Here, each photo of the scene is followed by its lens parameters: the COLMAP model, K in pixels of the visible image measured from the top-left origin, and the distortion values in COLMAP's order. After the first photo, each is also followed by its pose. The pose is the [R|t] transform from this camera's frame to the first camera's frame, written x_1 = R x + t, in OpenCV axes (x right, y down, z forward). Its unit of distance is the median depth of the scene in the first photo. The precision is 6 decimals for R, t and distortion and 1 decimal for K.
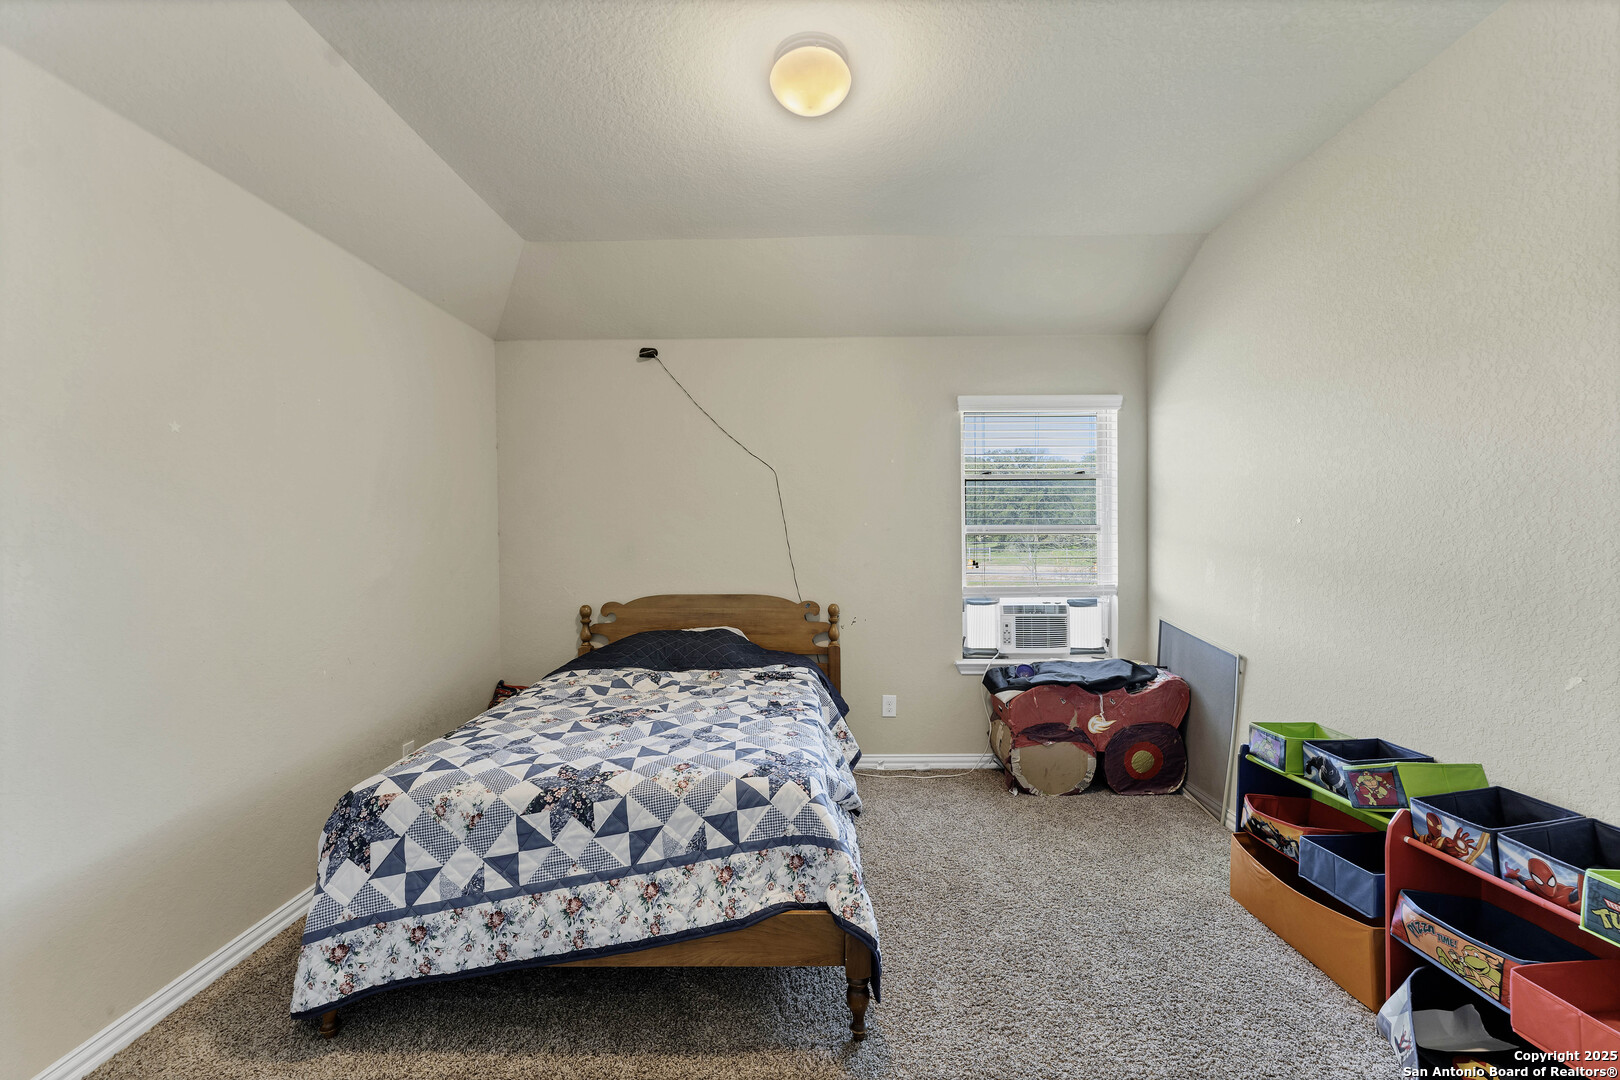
lens RADIAL K [[666.3, 0, 808.8], [0, 666.3, 544.2], [0, 0, 1]] dist [0.001580, -0.000351]
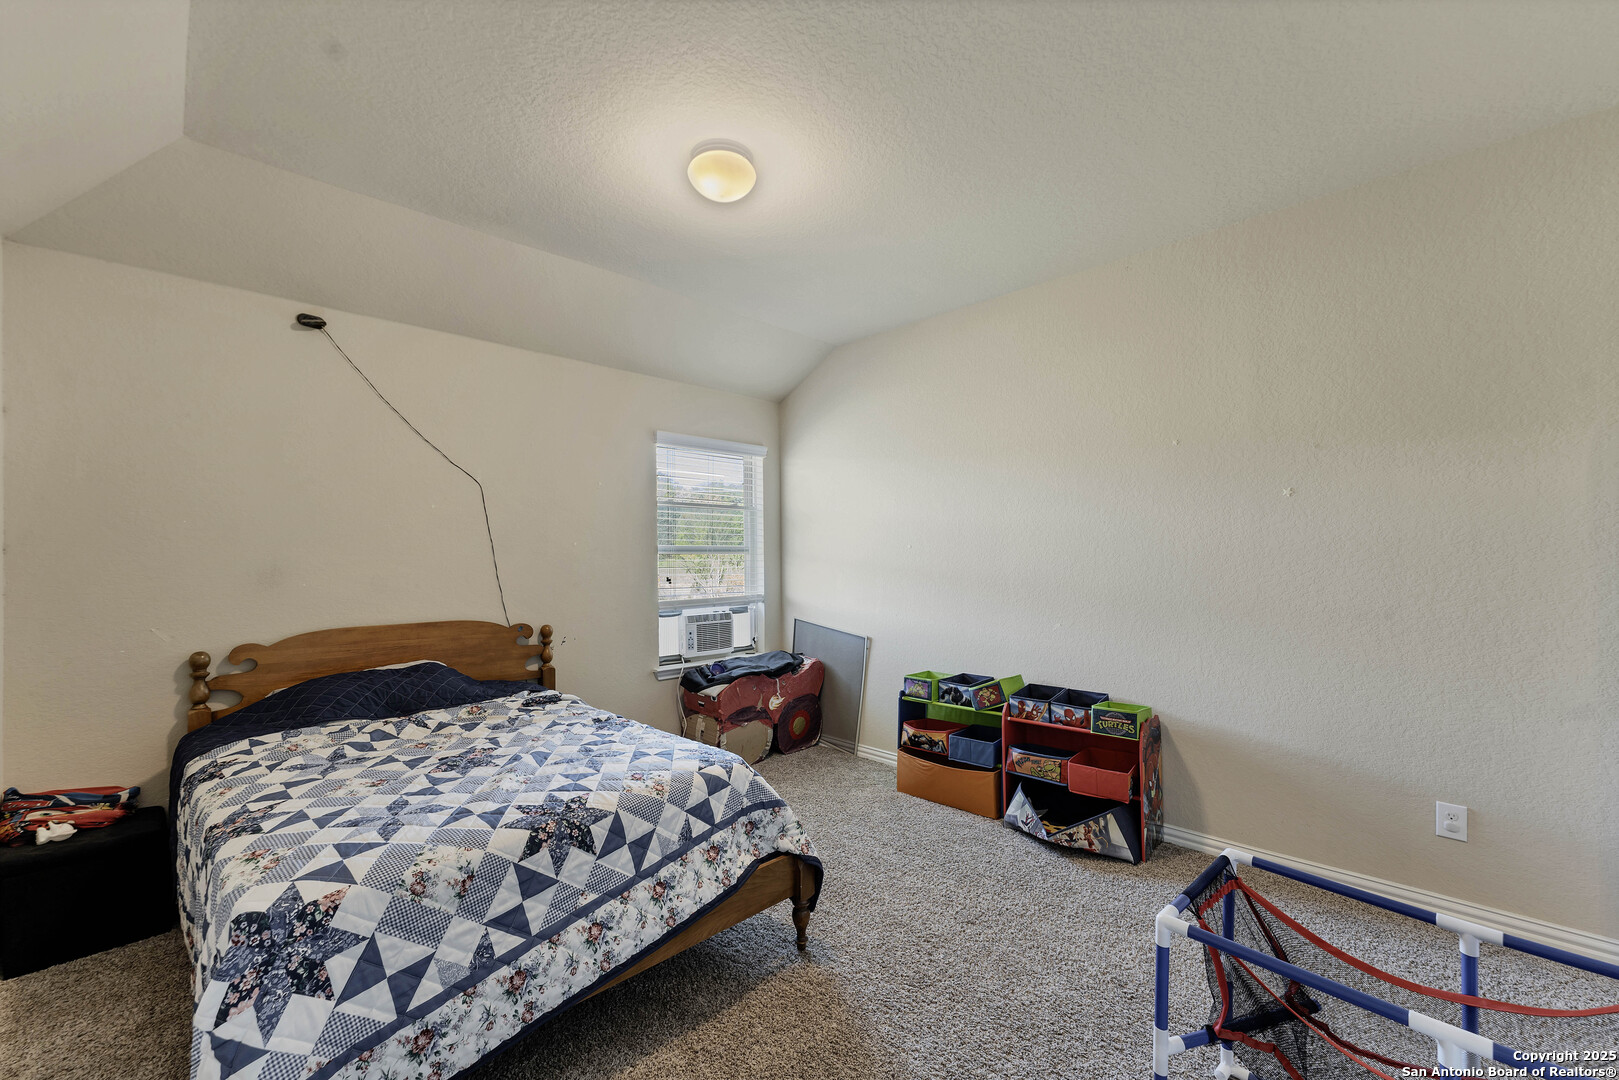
lens RADIAL K [[665.9, 0, 820.1], [0, 665.9, 543.1], [0, 0, 1]] dist [0.001580, -0.000351]
pose [[0.696876, 0.016531, 0.717001, -0.783140], [0.006303, 0.999555, -0.029171, 0.001677], [-0.717164, 0.024848, 0.696462, 0.061832]]
